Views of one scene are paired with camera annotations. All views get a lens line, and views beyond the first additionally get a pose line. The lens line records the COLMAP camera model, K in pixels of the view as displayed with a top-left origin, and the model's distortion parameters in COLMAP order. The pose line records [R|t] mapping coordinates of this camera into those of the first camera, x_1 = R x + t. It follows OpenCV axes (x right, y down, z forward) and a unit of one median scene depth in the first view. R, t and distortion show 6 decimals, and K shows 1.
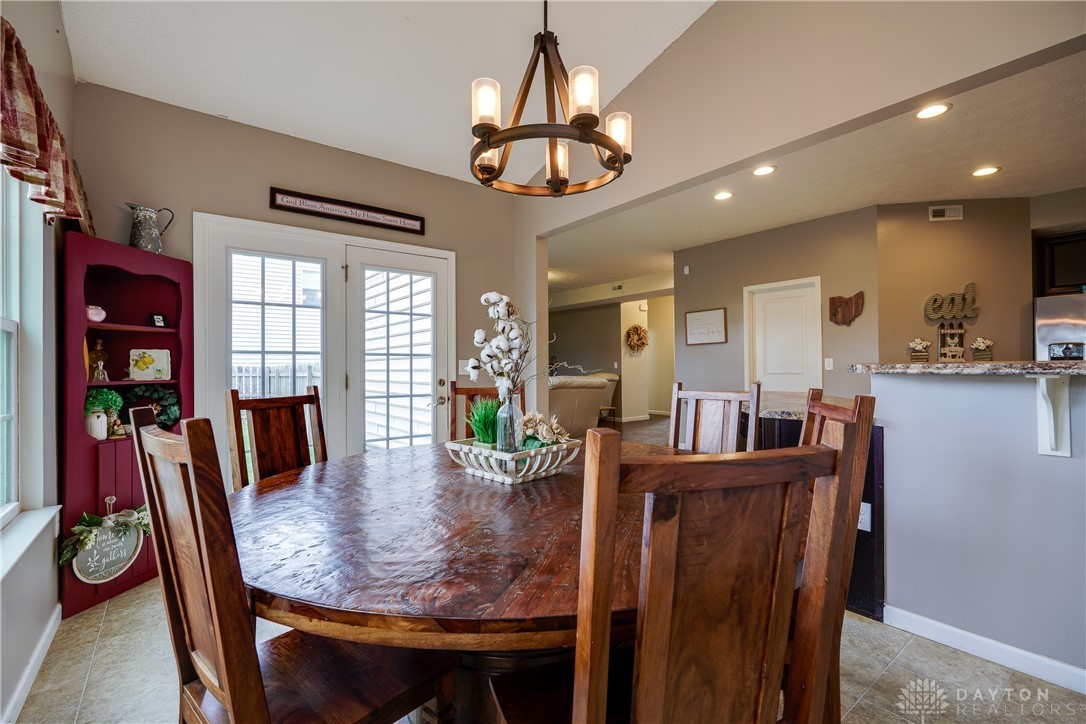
lens RADIAL K [[476.7, 0, 543.0], [0, 476.7, 362.0], [0, 0, 1]] dist [-0.000522, 0.000165]
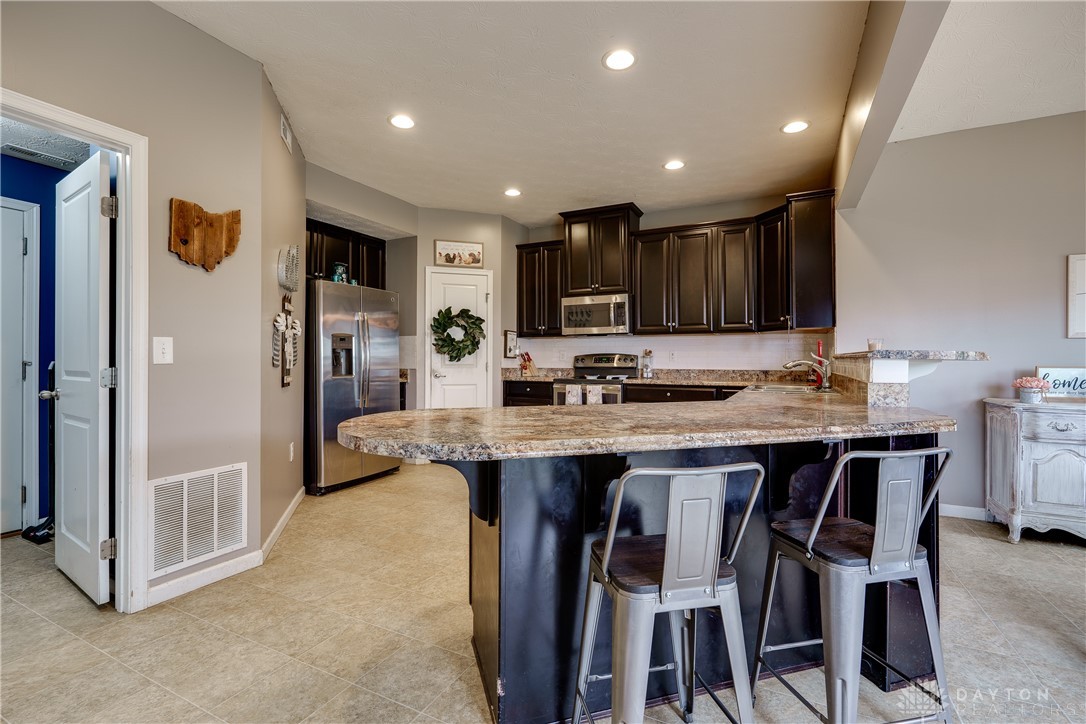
lens RADIAL K [[476.7, 0, 543.0], [0, 476.7, 362.0], [0, 0, 1]] dist [-0.000522, 0.000165]
pose [[-0.416774, 0.001389, 0.909009, 0.071701], [-0.006219, 0.999971, -0.004379, 0.015780], [-0.908989, -0.007478, -0.416754, 0.952539]]
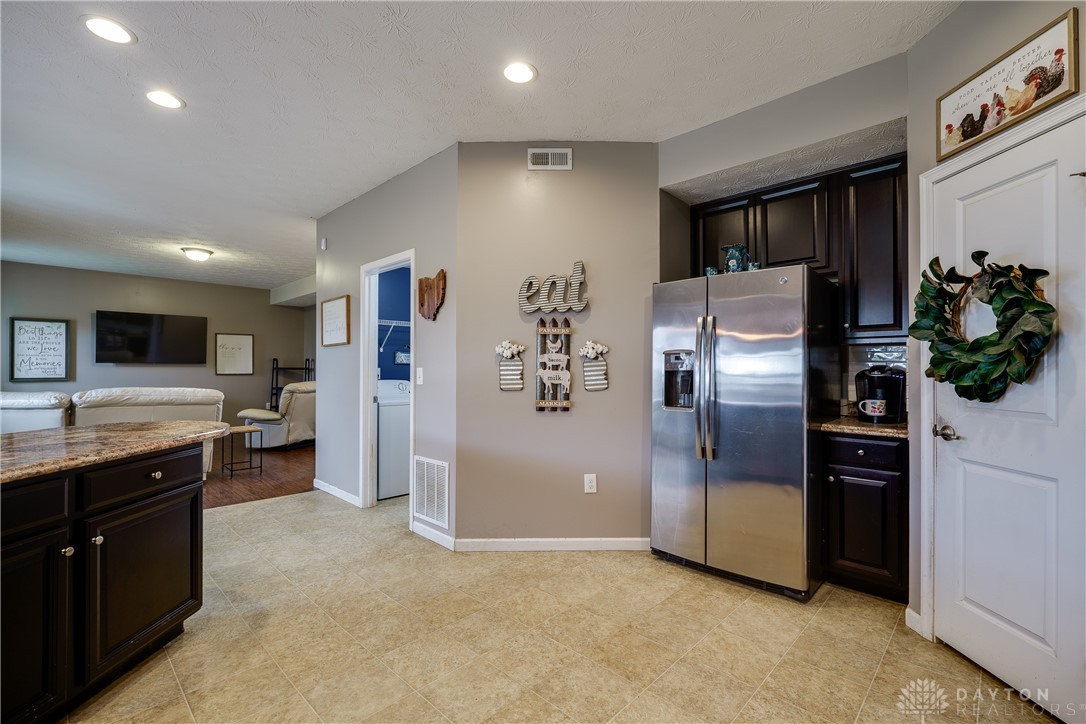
lens RADIAL K [[476.7, 0, 543.0], [0, 476.7, 362.0], [0, 0, 1]] dist [-0.000522, 0.000165]
pose [[0.991015, 0.011944, 0.133216, 0.750544], [-0.011104, 0.999914, -0.007047, -0.014581], [-0.133289, 0.005505, 0.991062, 0.322312]]
